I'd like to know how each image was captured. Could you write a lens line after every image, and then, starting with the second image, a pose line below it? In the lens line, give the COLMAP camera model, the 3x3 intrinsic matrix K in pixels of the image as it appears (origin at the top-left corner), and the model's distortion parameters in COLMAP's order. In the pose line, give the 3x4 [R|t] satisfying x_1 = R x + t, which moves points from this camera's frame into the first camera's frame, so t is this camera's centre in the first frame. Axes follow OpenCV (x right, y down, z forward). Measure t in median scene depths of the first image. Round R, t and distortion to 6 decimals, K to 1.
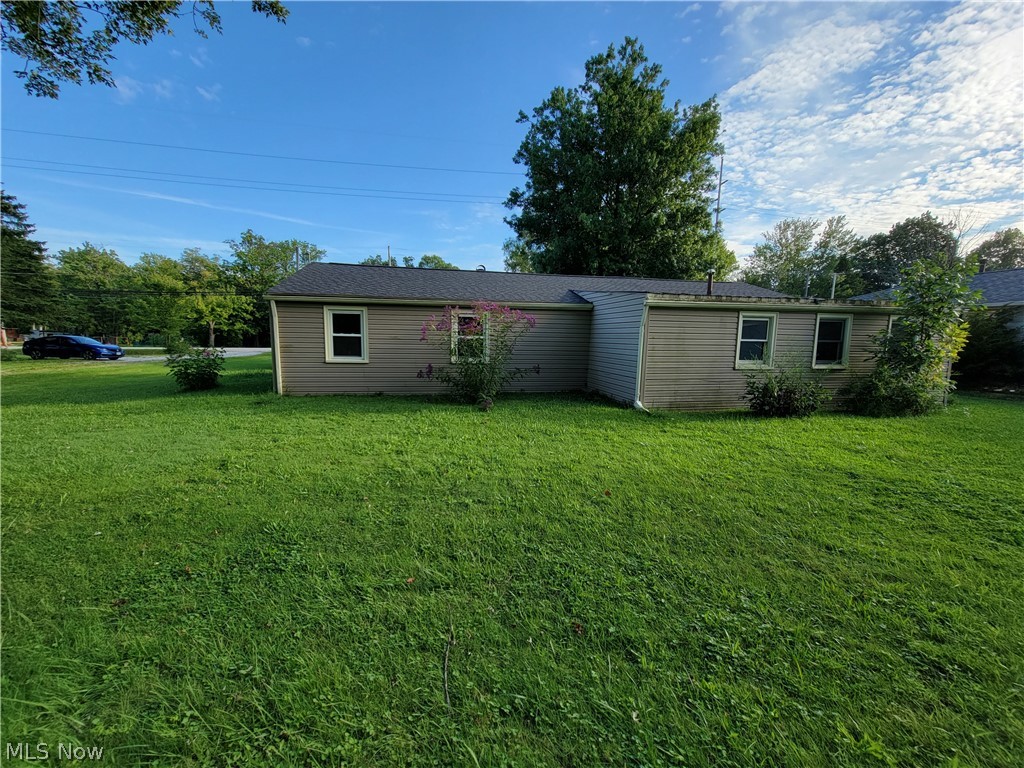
lens RADIAL K [[413.6, 0, 505.4], [0, 413.6, 393.2], [0, 0, 1]] dist [0.000926, 0.000075]
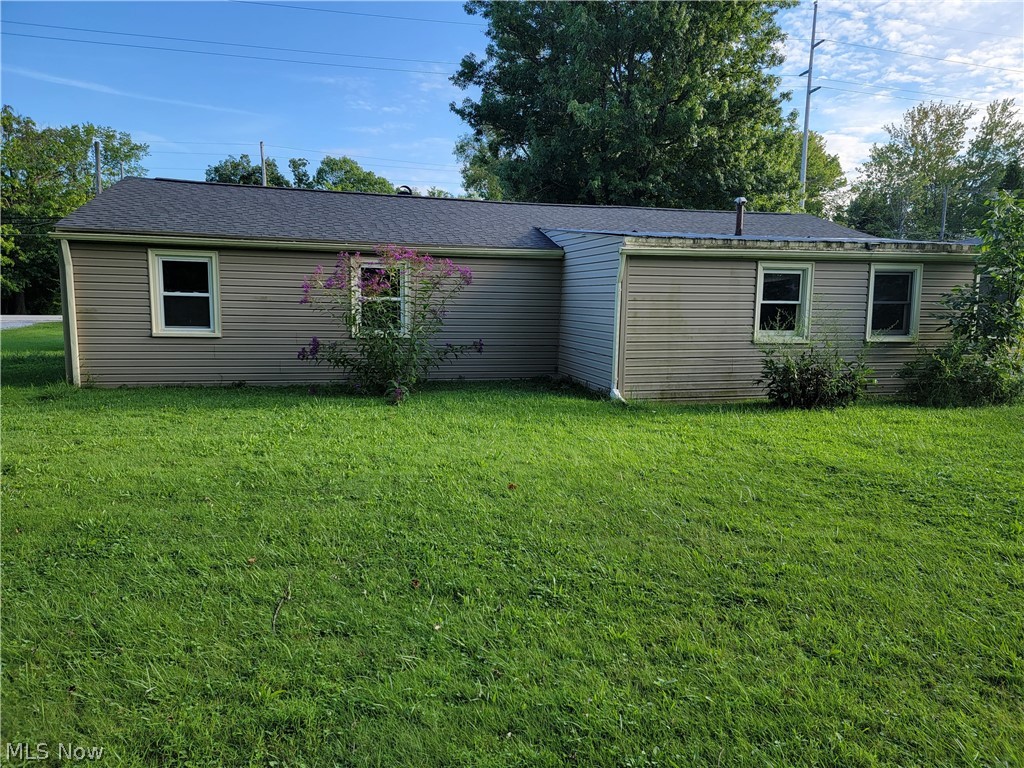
lens RADIAL K [[695.5, 0, 512.0], [0, 695.5, 384.0], [0, 0, 1]] dist [0.100846, -0.078300]
pose [[0.998088, -0.008009, 0.061292, 0.059461], [0.008783, 0.999885, -0.012359, 0.019087], [-0.061186, 0.012873, 0.998043, -0.143790]]
